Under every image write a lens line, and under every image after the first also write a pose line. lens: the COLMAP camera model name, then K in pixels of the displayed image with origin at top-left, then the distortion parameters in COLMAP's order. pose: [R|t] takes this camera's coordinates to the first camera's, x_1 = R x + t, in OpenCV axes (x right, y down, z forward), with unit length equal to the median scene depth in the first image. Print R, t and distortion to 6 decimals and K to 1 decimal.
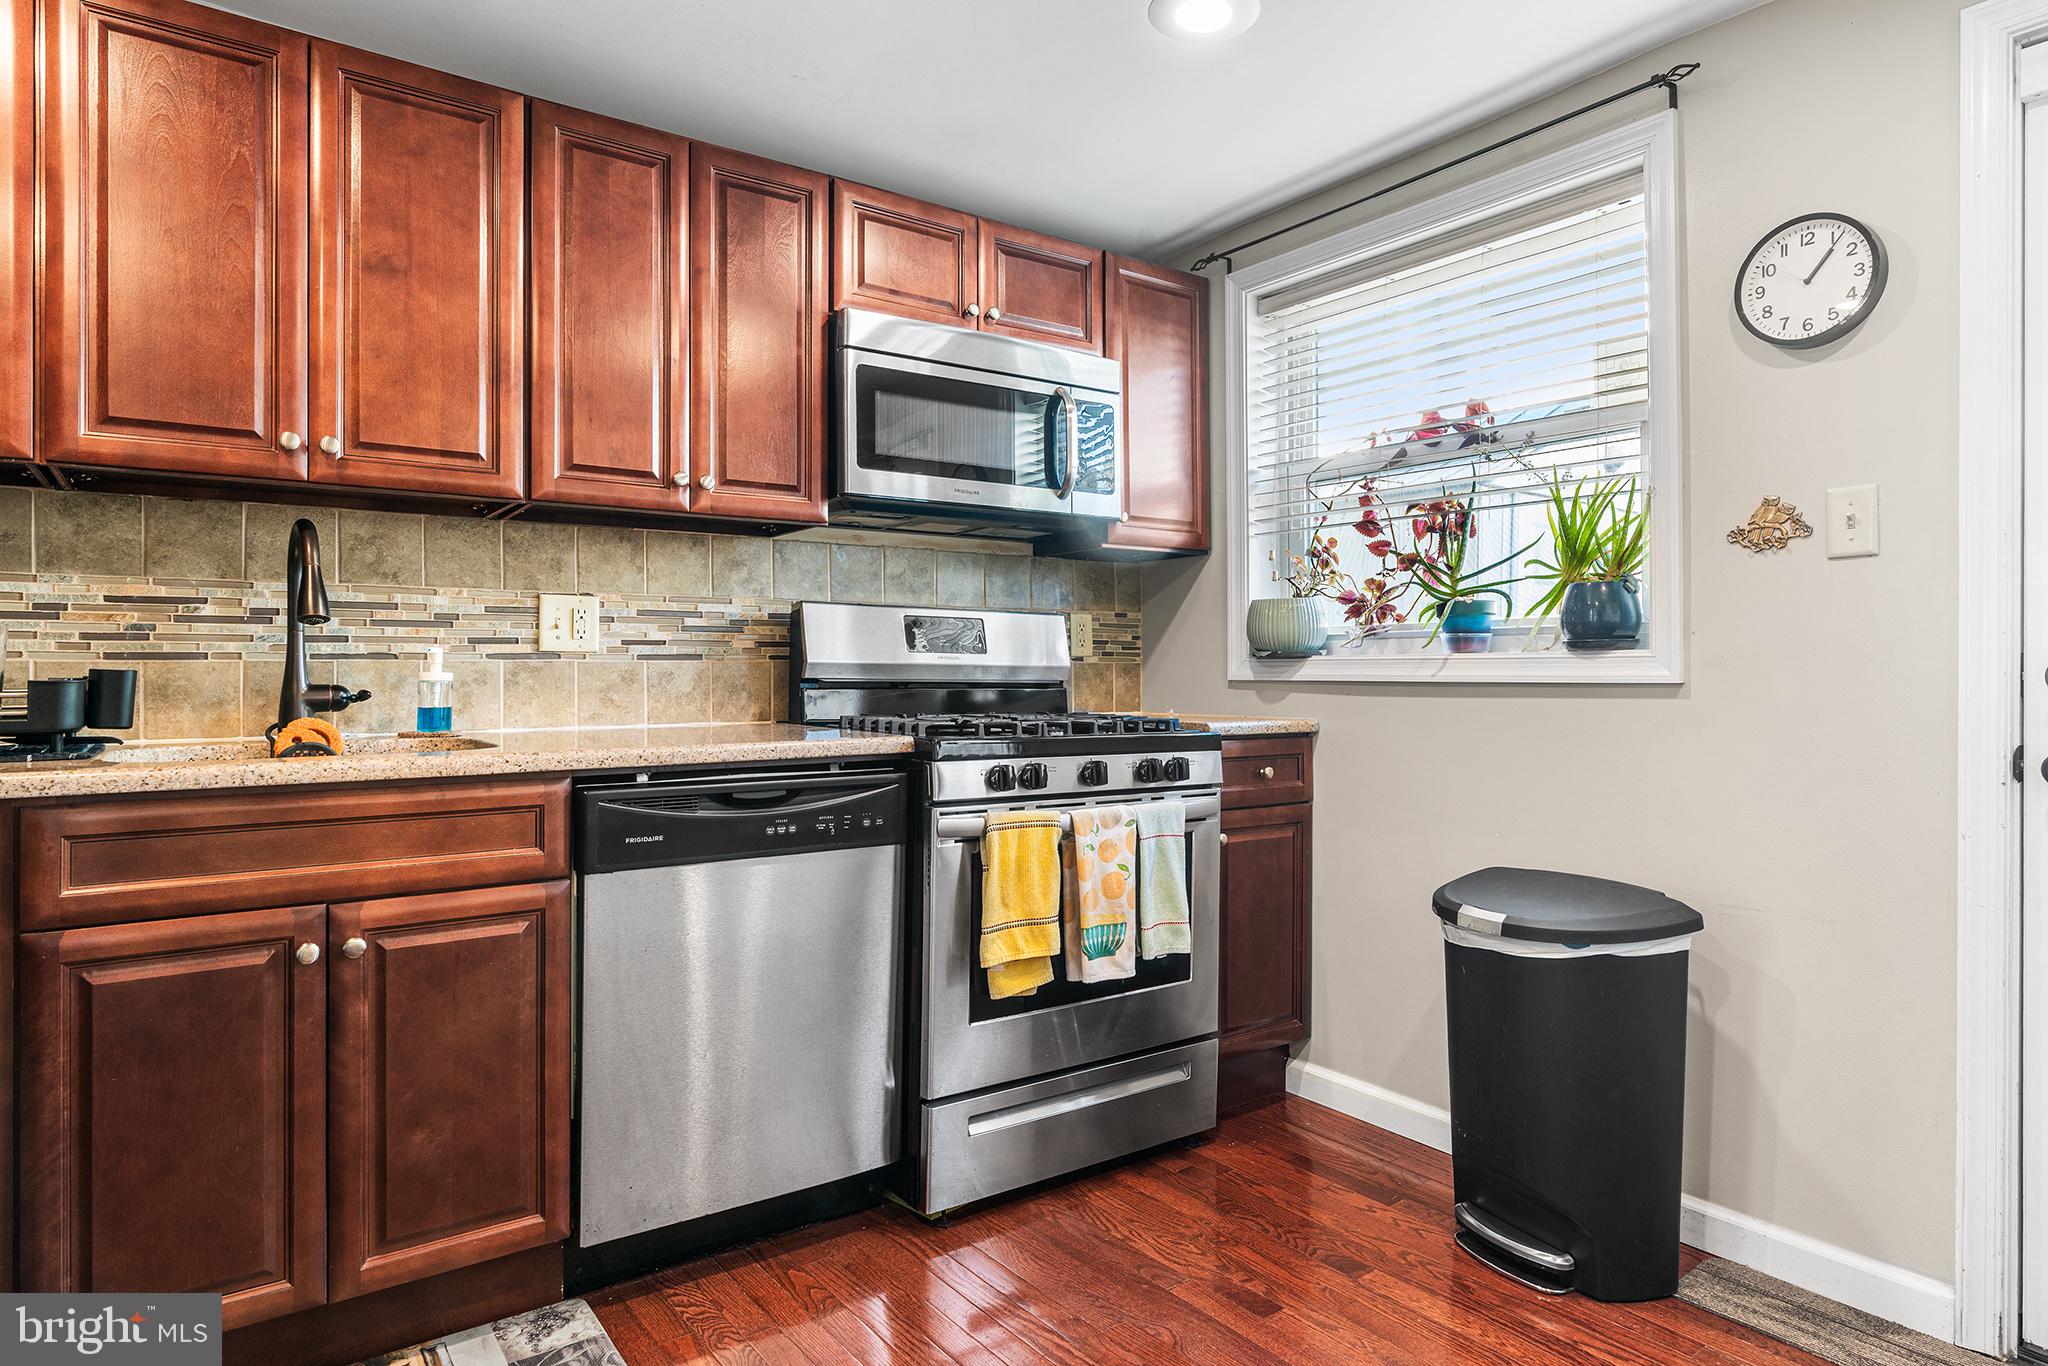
lens RADIAL K [[1196.5, 0, 1020.7], [0, 1196.5, 672.1], [0, 0, 1]] dist [0.007191, 0.002085]
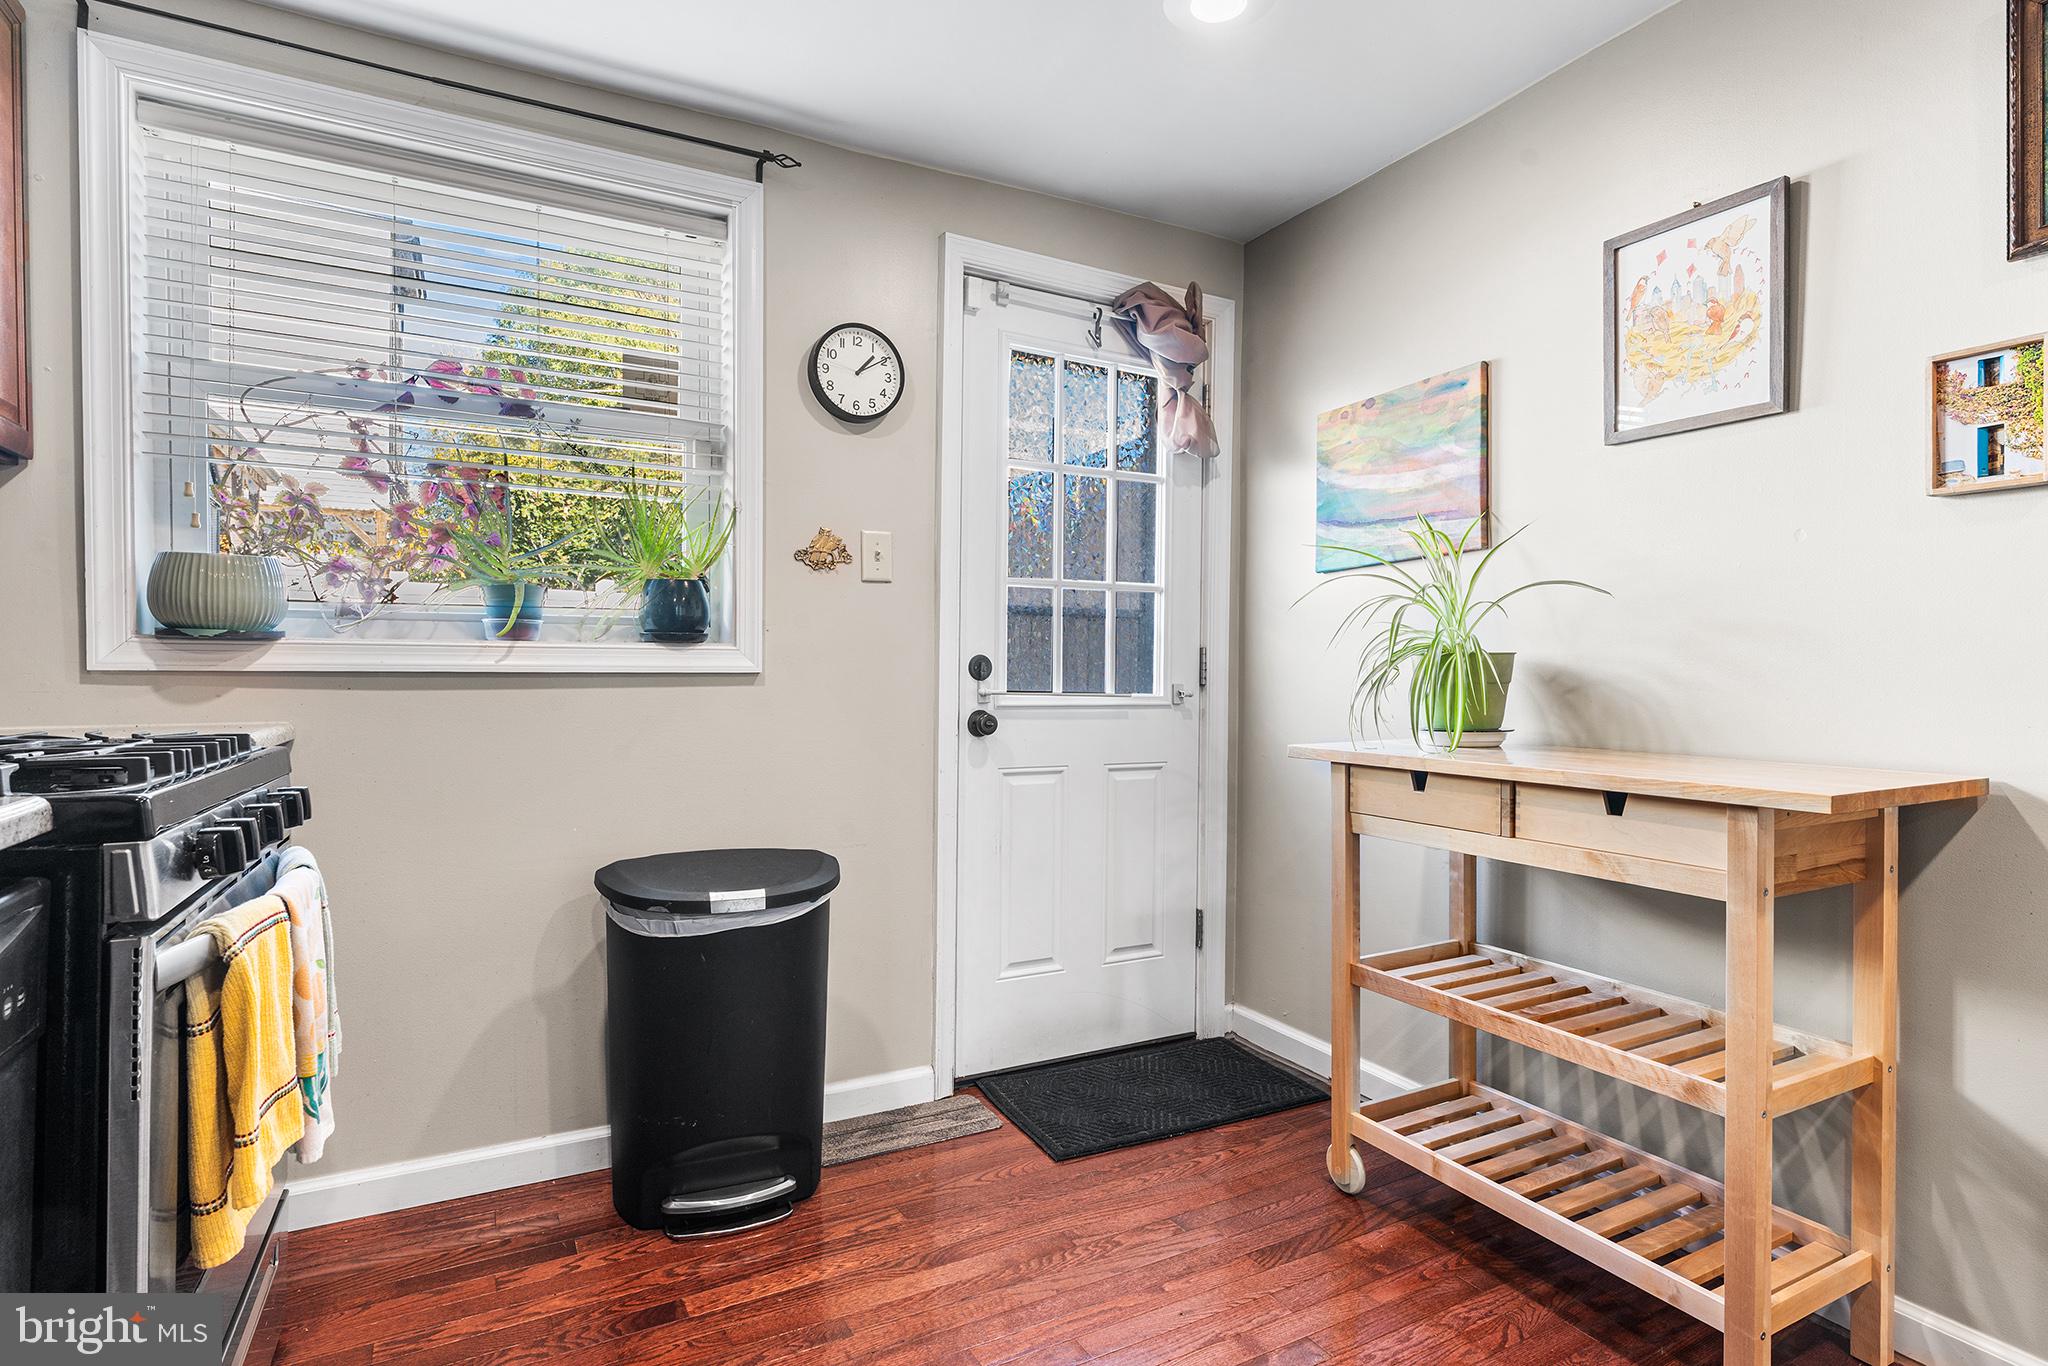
lens RADIAL K [[1075.0, 0, 1019.8], [0, 1075.0, 690.6], [0, 0, 1]] dist [-0.004337, 0.000755]
pose [[0.109849, -0.018625, 0.993774, -0.479031], [-0.006745, 0.999787, 0.019484, 0.004405], [-0.993925, -0.008843, 0.109700, 0.623040]]
